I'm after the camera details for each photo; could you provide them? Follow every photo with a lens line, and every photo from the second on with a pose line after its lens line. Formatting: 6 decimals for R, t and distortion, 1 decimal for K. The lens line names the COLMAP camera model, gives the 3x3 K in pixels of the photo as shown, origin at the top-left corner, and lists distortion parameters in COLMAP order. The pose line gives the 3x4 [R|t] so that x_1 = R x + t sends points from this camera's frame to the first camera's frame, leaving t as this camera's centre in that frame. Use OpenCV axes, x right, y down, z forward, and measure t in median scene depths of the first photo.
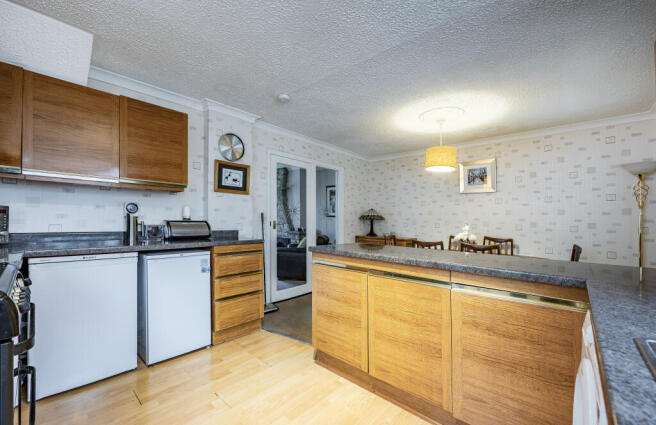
lens RADIAL K [[277.4, 0, 322.4], [0, 277.4, 217.4], [0, 0, 1]] dist [0.001824, 0.000549]
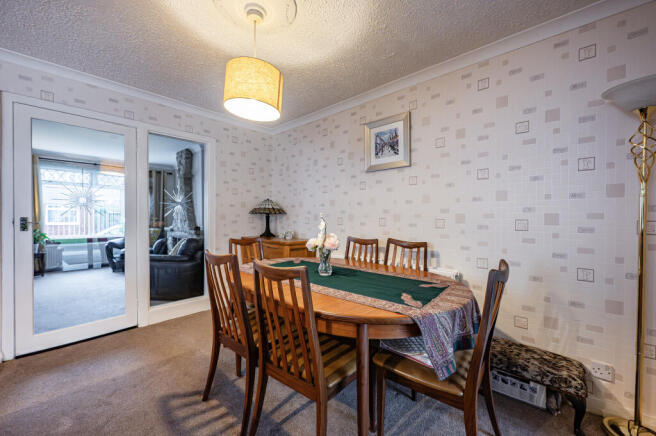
lens RADIAL K [[270.6, 0, 330.1], [0, 270.6, 221.2], [0, 0, 1]] dist [0.000853, -0.000700]
pose [[0.999926, -0.011060, 0.005157, 0.453972], [0.010925, 0.999618, 0.025393, 0.014116], [-0.005436, -0.025335, 0.999664, 0.404406]]
